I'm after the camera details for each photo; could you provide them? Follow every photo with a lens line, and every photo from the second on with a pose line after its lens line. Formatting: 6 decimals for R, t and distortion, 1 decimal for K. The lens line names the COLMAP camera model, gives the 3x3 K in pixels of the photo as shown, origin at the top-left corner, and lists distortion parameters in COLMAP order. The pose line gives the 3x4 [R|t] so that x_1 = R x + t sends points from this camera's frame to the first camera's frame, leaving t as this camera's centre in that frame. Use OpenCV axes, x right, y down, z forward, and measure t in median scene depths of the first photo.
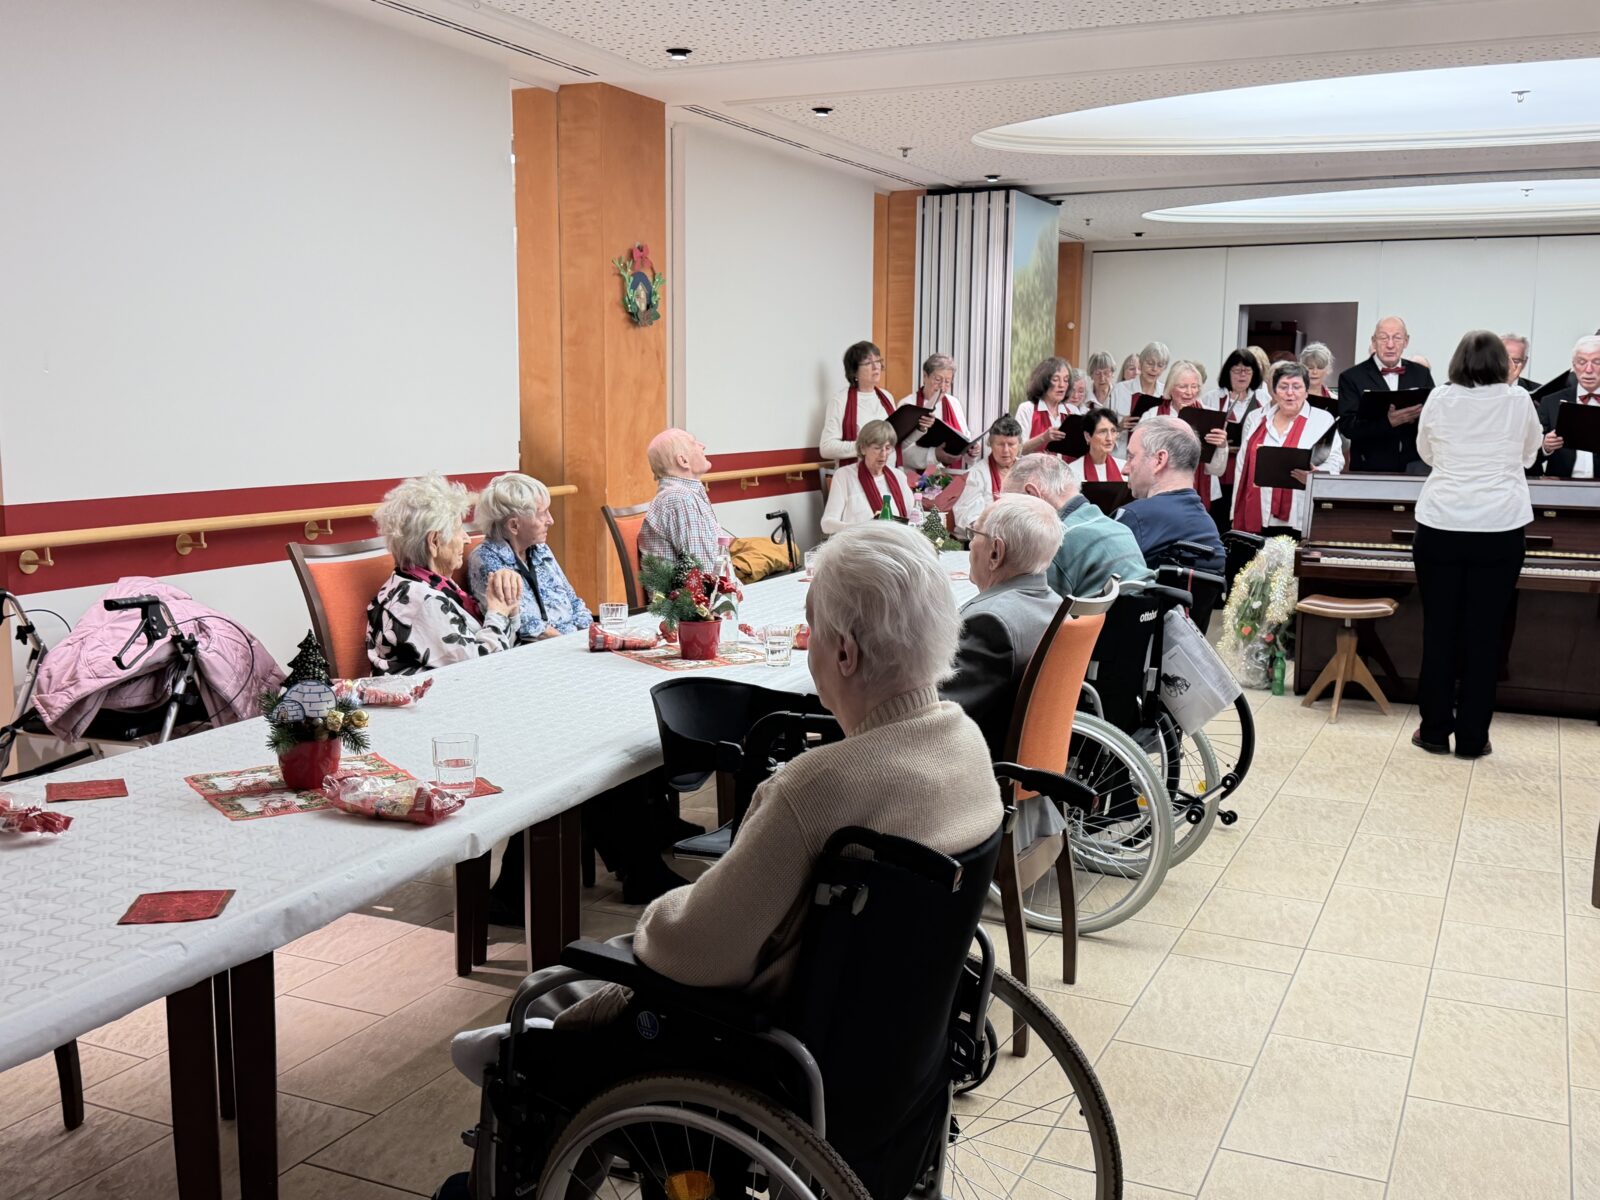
lens RADIAL K [[1577.7, 0, 794.9], [0, 1577.7, 597.2], [0, 0, 1]] dist [0.207779, -0.464668]
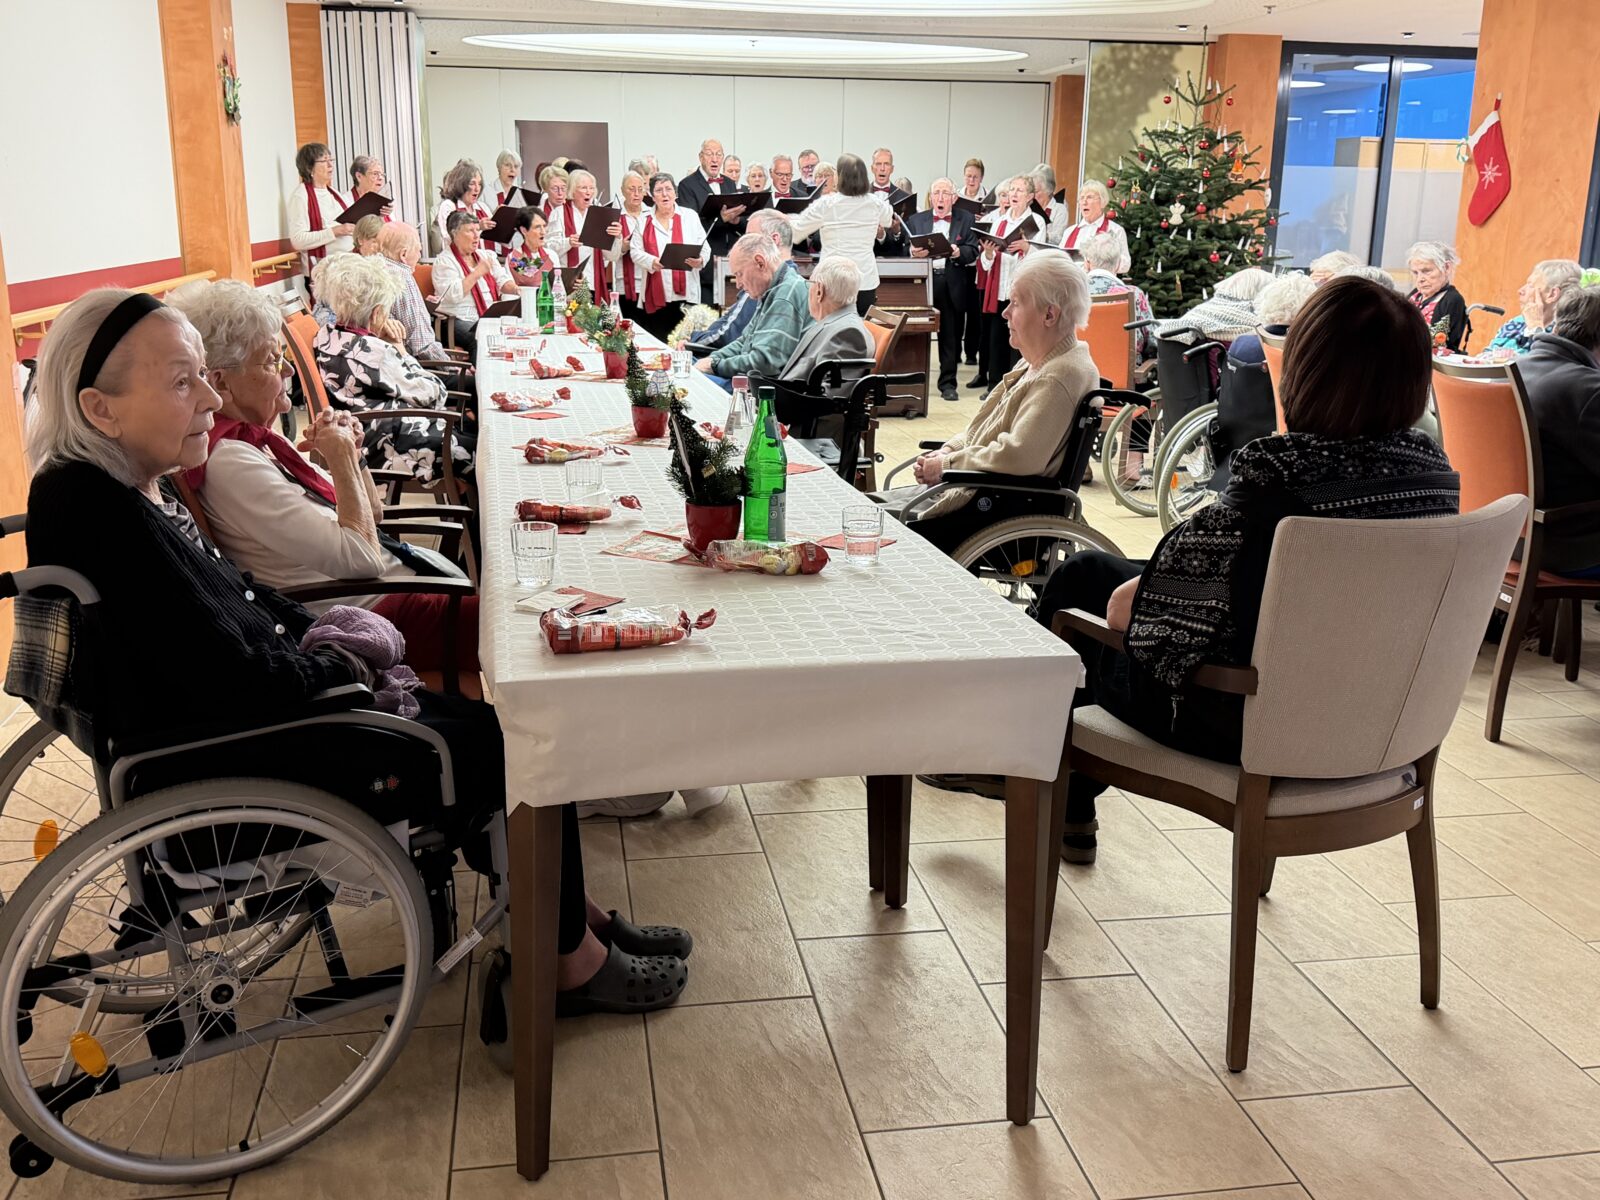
lens RADIAL K [[1518.4, 0, 800.0], [0, 1518.4, 600.0], [0, 0, 1]] dist [0.108223, -0.242793]
pose [[0.825481, -0.136776, 0.547607, -0.413511], [0.066441, 0.986997, 0.146367, 0.027090], [-0.560505, -0.084440, 0.823835, -0.142971]]
